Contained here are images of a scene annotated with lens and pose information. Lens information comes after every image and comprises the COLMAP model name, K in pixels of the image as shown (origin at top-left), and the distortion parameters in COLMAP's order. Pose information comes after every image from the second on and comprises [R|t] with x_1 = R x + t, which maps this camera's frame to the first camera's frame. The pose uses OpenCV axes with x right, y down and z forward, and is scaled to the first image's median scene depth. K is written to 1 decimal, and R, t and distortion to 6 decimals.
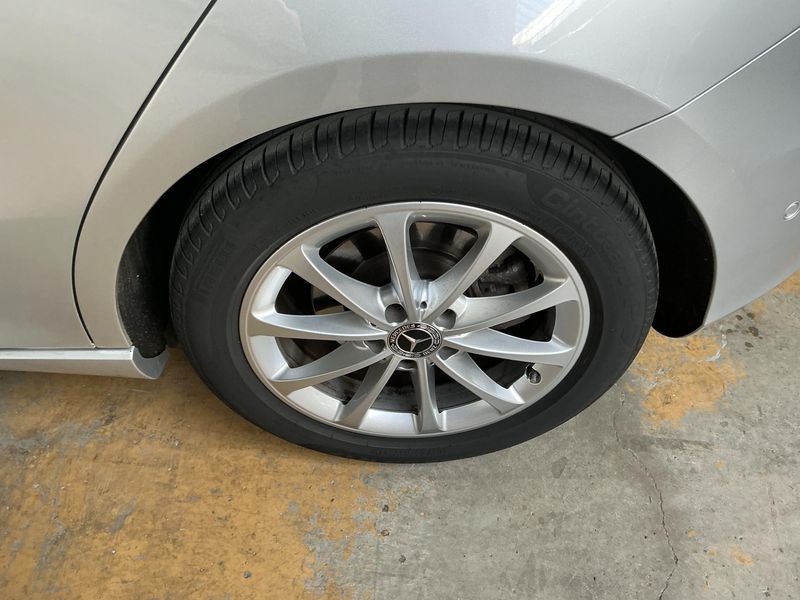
lens RADIAL K [[666.9, 0, 400.0], [0, 666.9, 300.0], [0, 0, 1]] dist [0.086615, -0.189204]
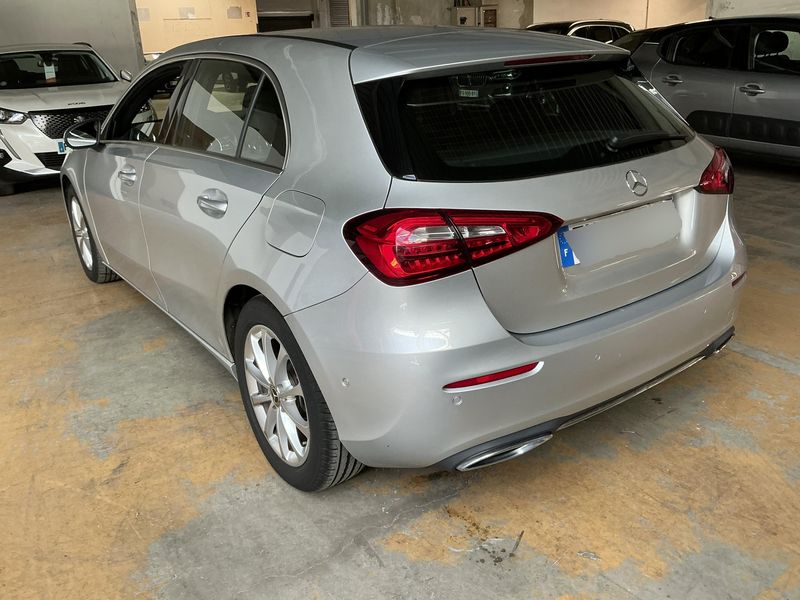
lens RADIAL K [[666.9, 0, 400.0], [0, 666.9, 300.0], [0, 0, 1]] dist [0.086615, -0.189204]
pose [[0.569392, 0.246230, -0.784324, 1.632969], [-0.555115, 0.818875, -0.145917, -0.091442], [0.606334, 0.518473, 0.602947, -0.262083]]
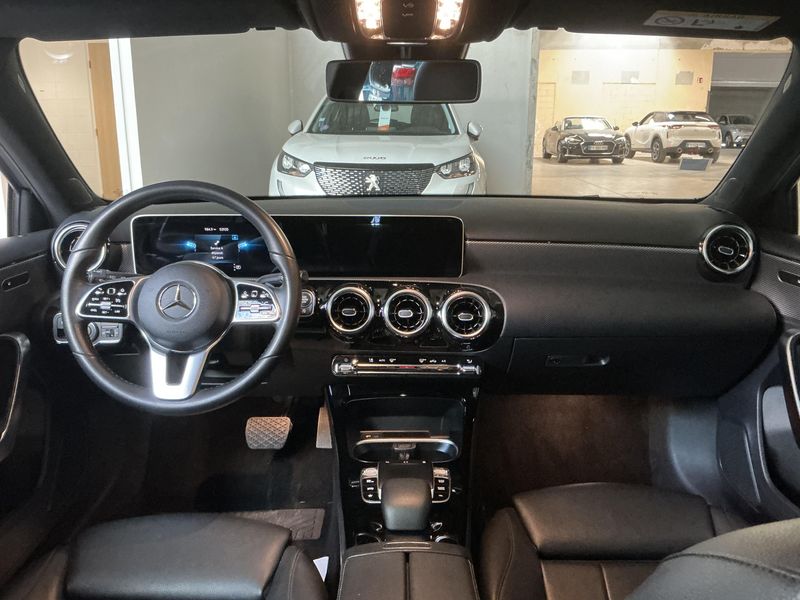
lens RADIAL K [[666.9, 0, 400.0], [0, 666.9, 300.0], [0, 0, 1]] dist [0.086615, -0.189204]
pose [[-0.015155, 0.225925, -0.974027, -0.621291], [-0.724523, 0.668859, 0.166415, -1.003818], [0.689084, 0.708227, 0.153552, 0.773351]]
